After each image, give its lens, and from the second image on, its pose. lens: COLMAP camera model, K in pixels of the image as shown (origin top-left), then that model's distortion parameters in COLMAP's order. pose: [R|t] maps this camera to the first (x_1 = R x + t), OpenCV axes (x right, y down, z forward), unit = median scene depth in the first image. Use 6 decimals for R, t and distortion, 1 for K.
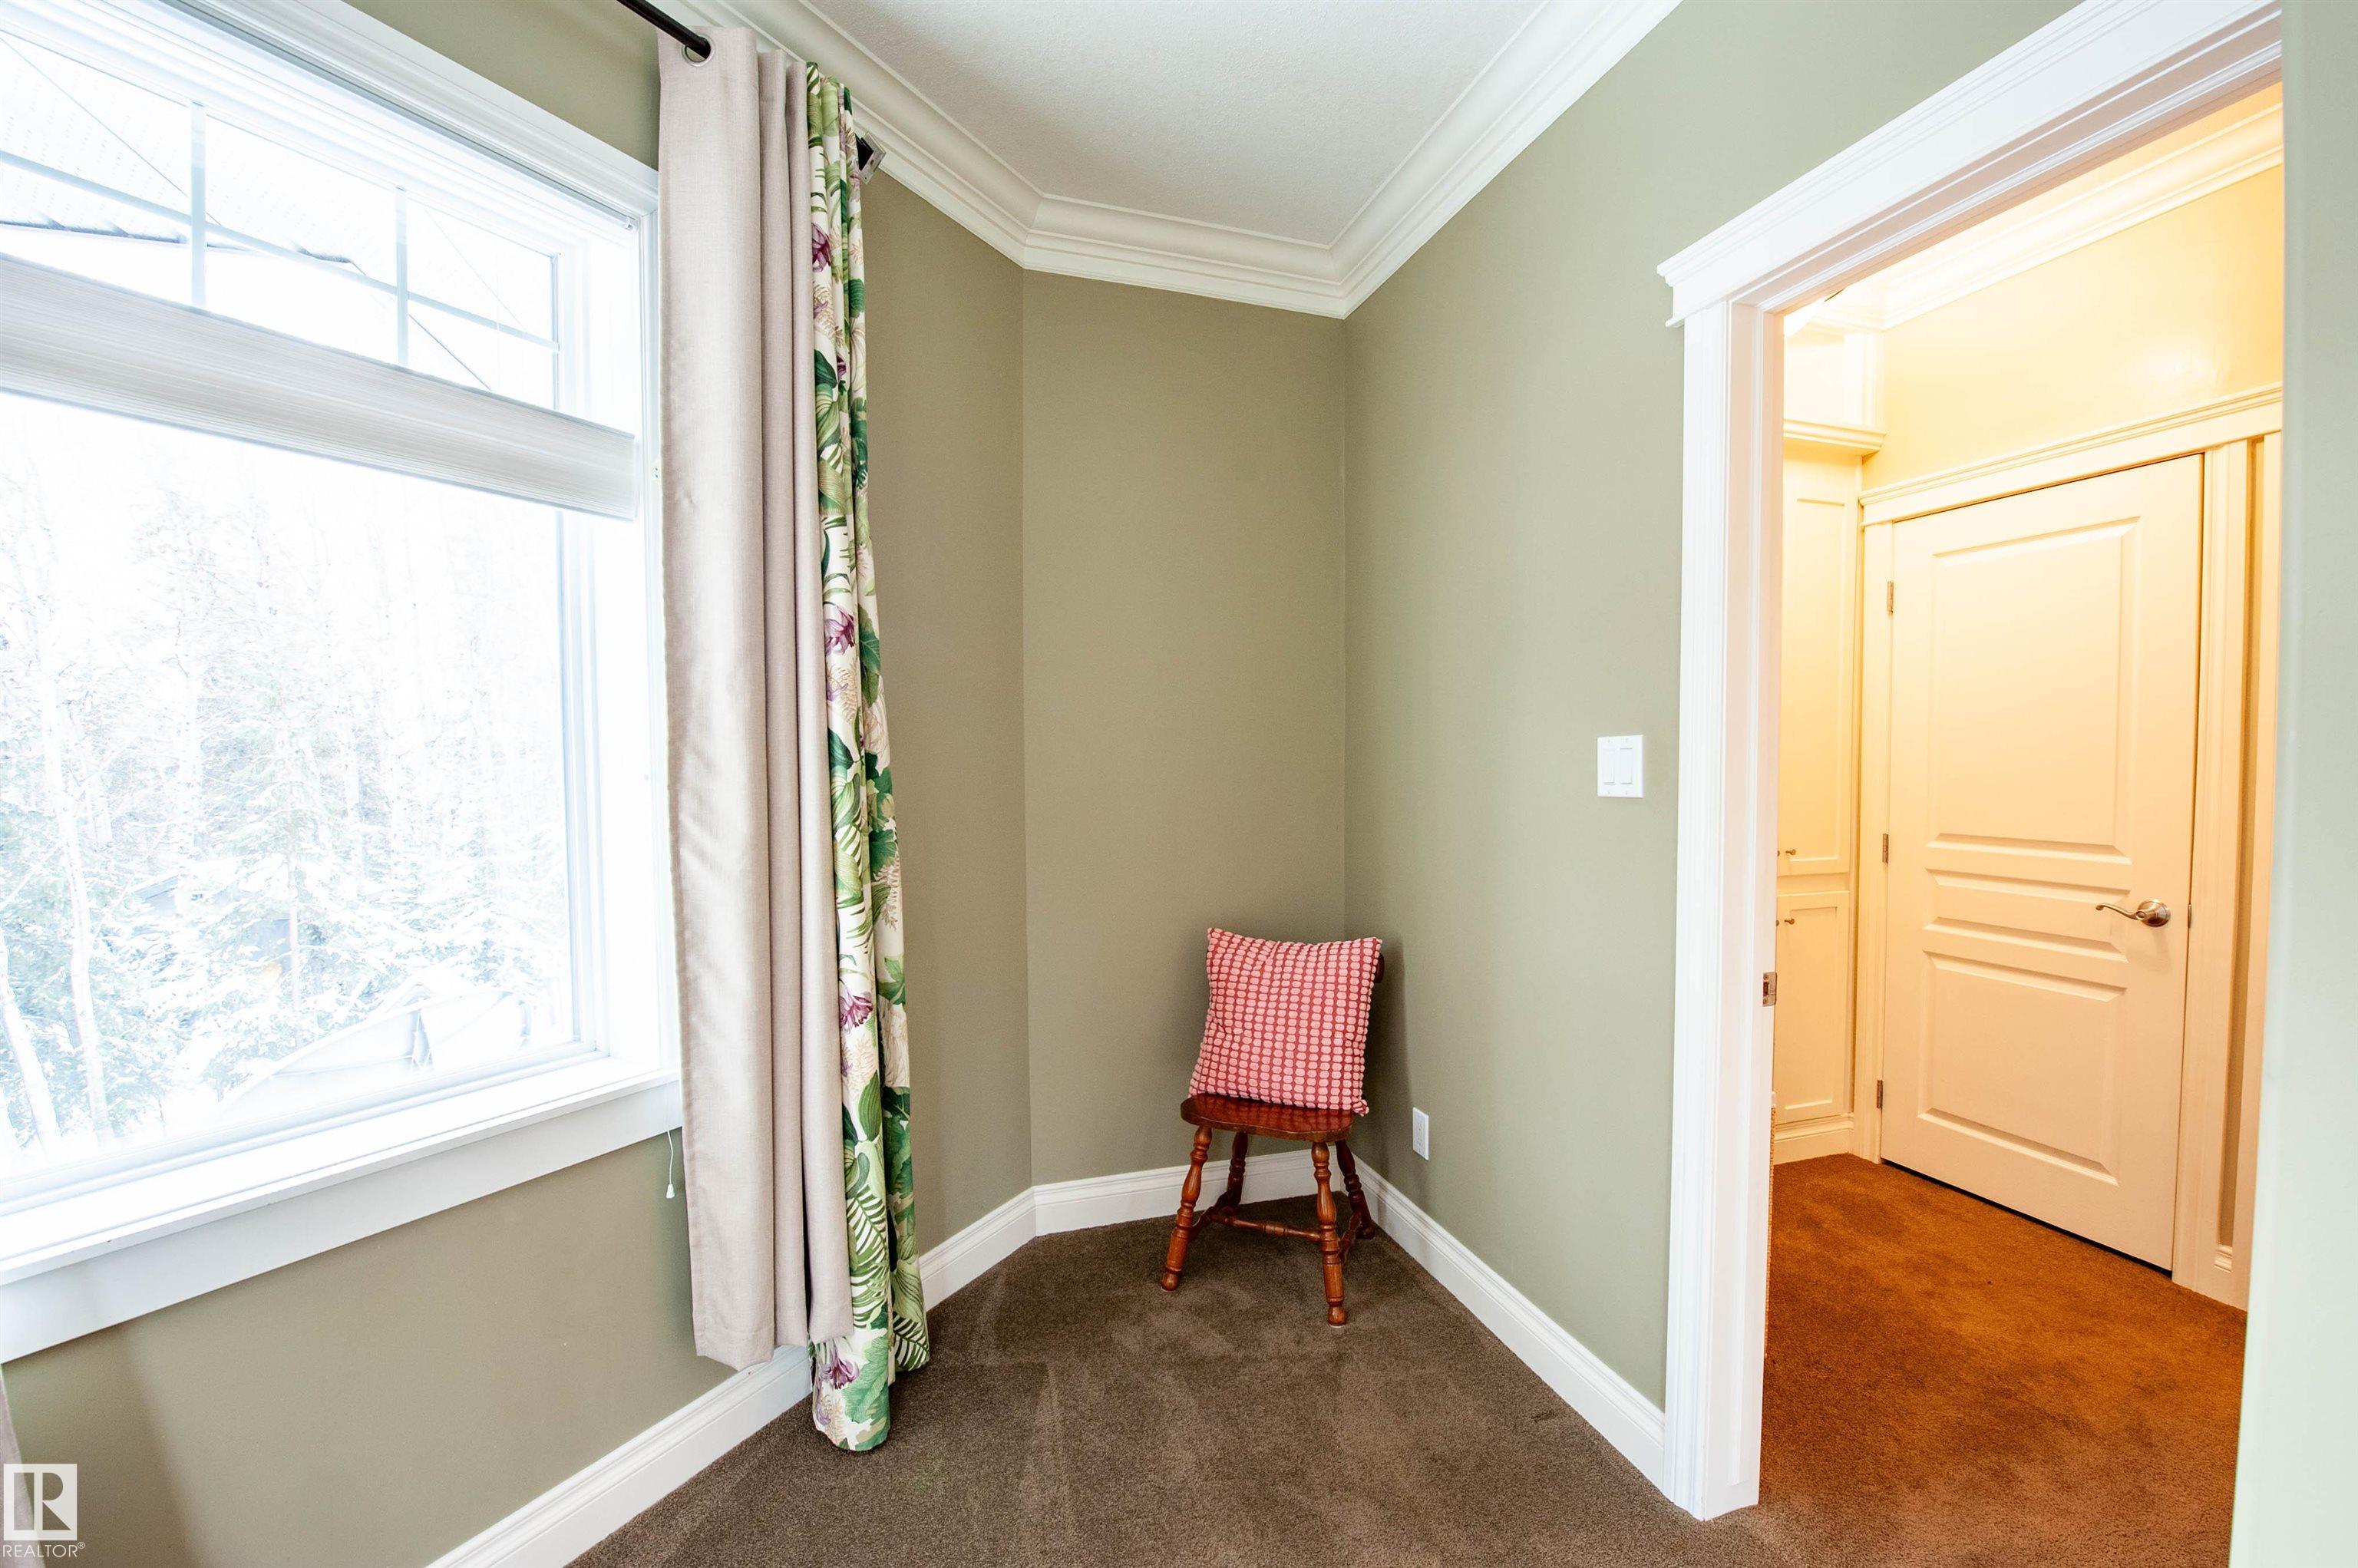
lens RADIAL K [[962.5, 0, 1203.2], [0, 962.5, 793.8], [0, 0, 1]] dist [-0.018009, -0.001540]
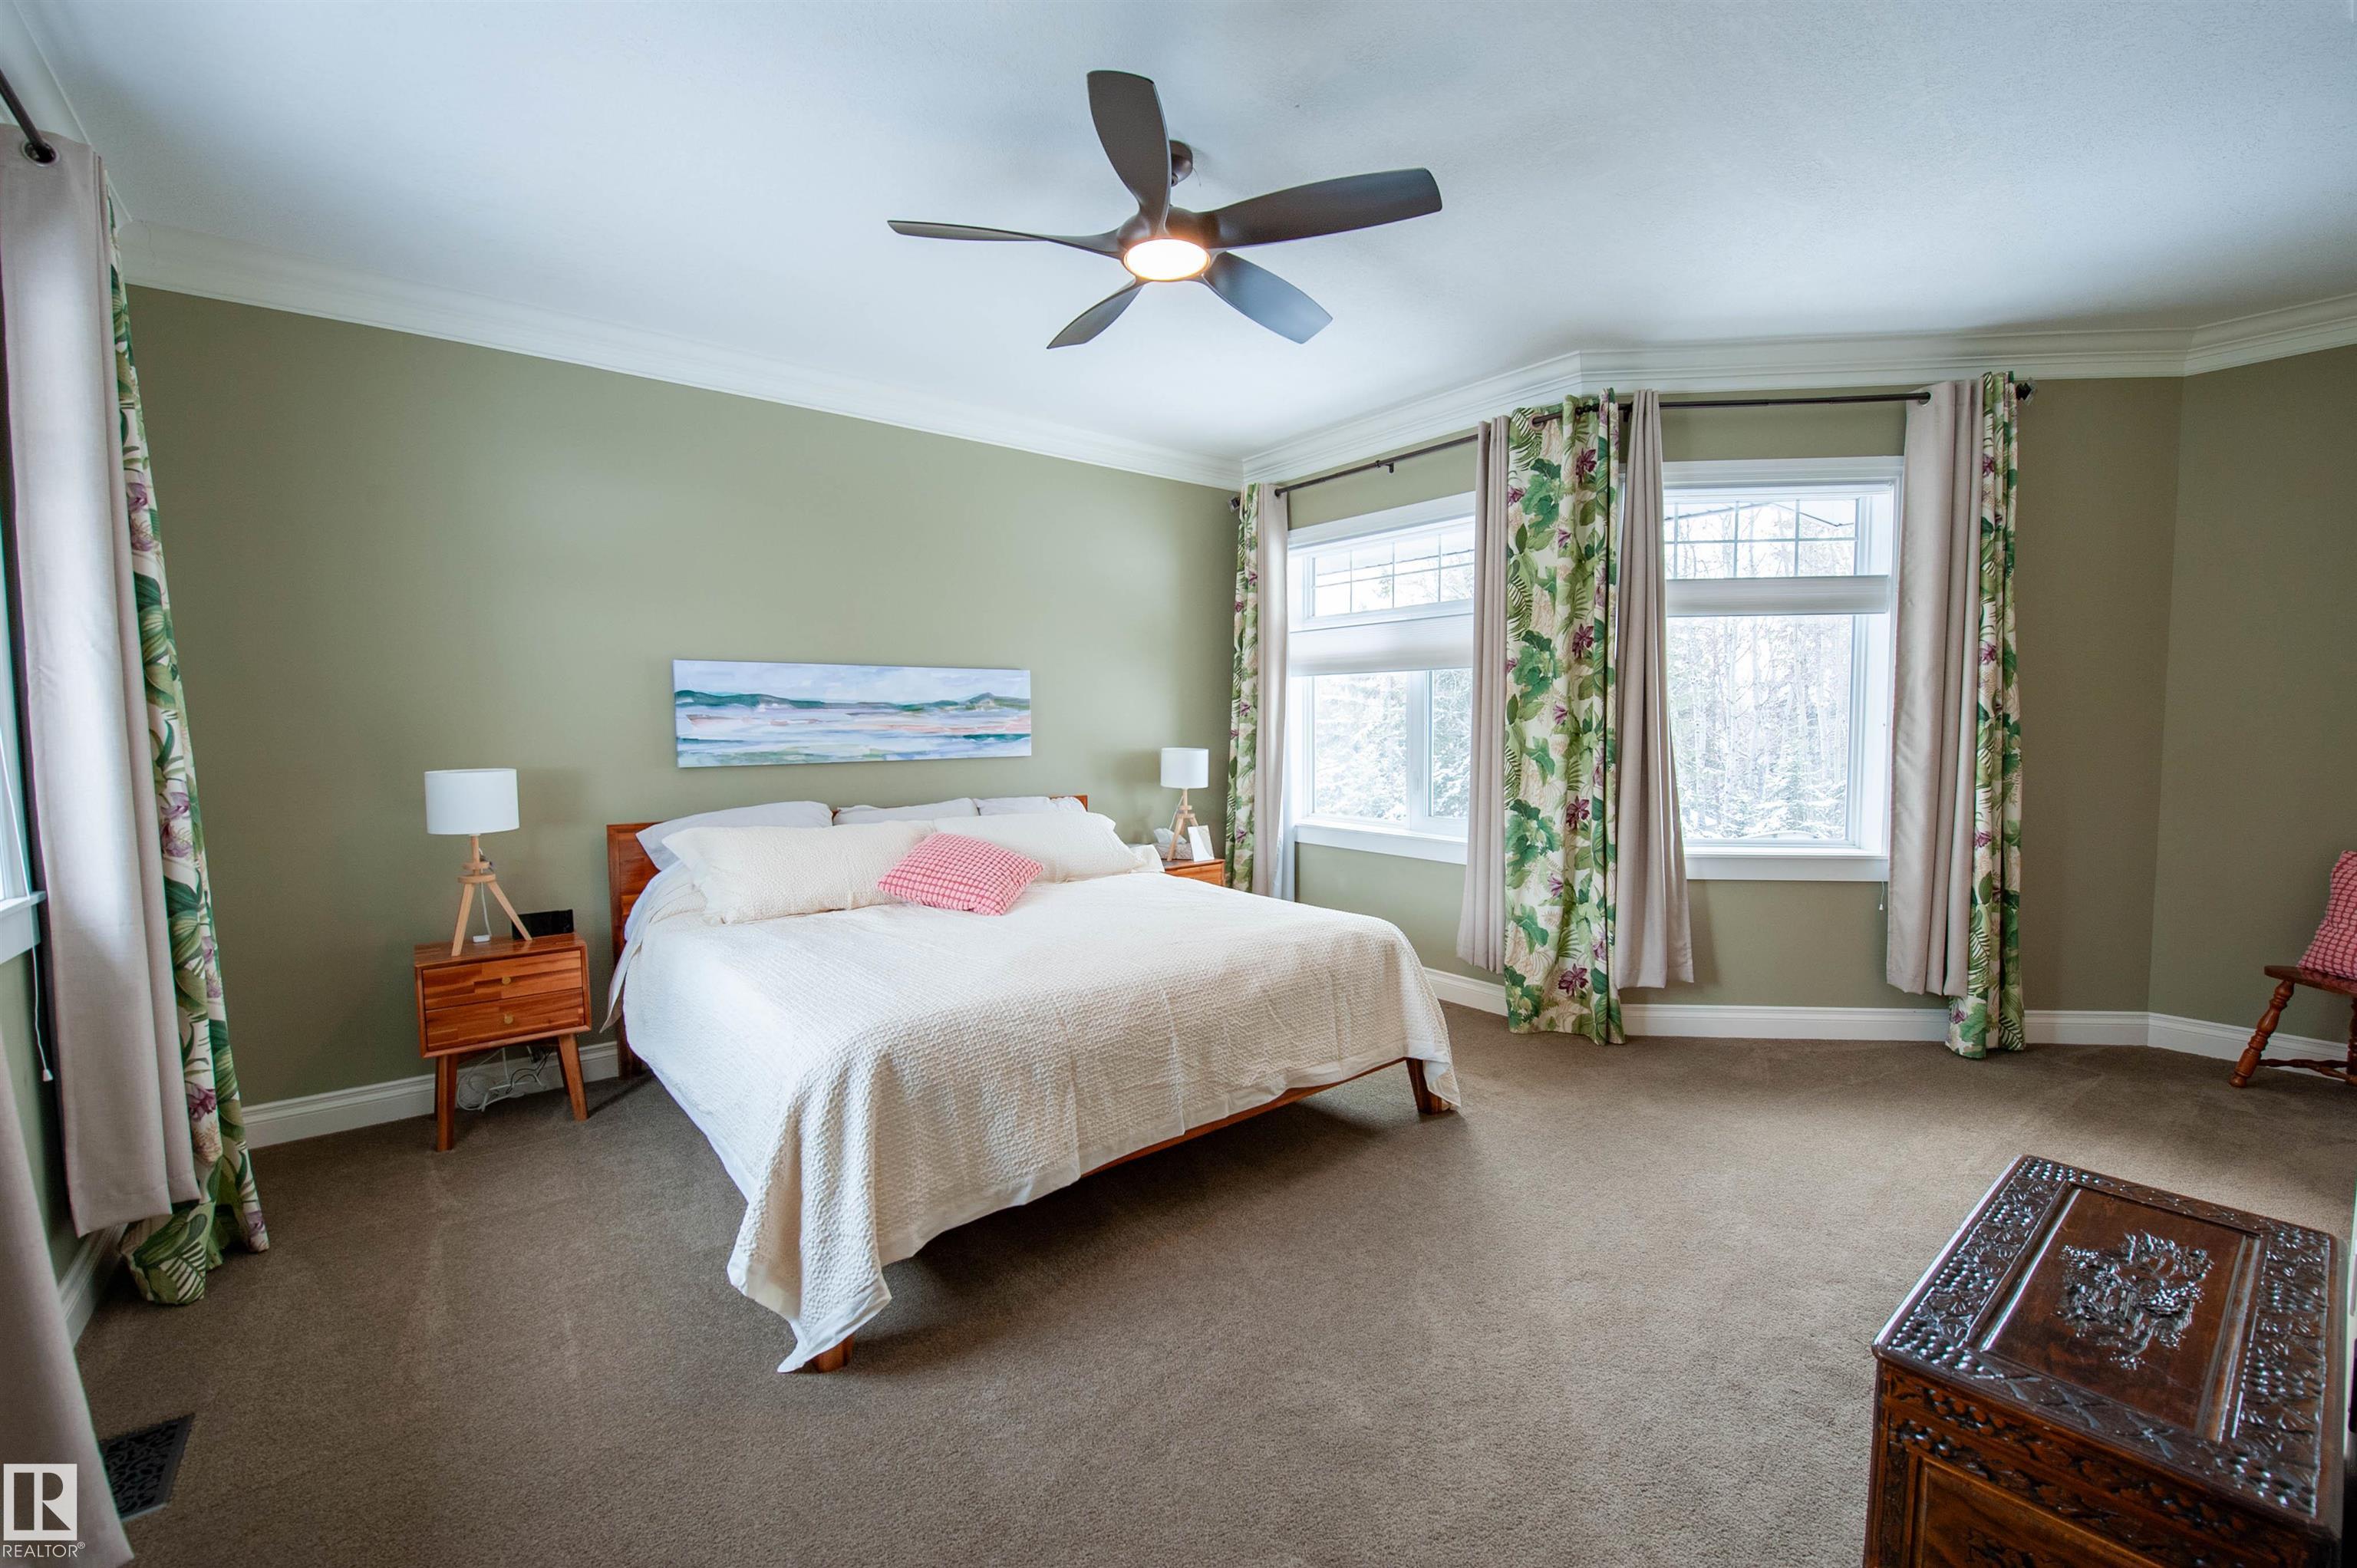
lens RADIAL K [[962.0, 0, 1193.5], [0, 962.0, 791.8], [0, 0, 1]] dist [-0.018009, -0.001540]
pose [[0.353584, 0.067424, -0.932970, 0.919550], [-0.030456, 0.997700, 0.060559, 0.052151], [0.934907, 0.007002, 0.354824, -1.280302]]
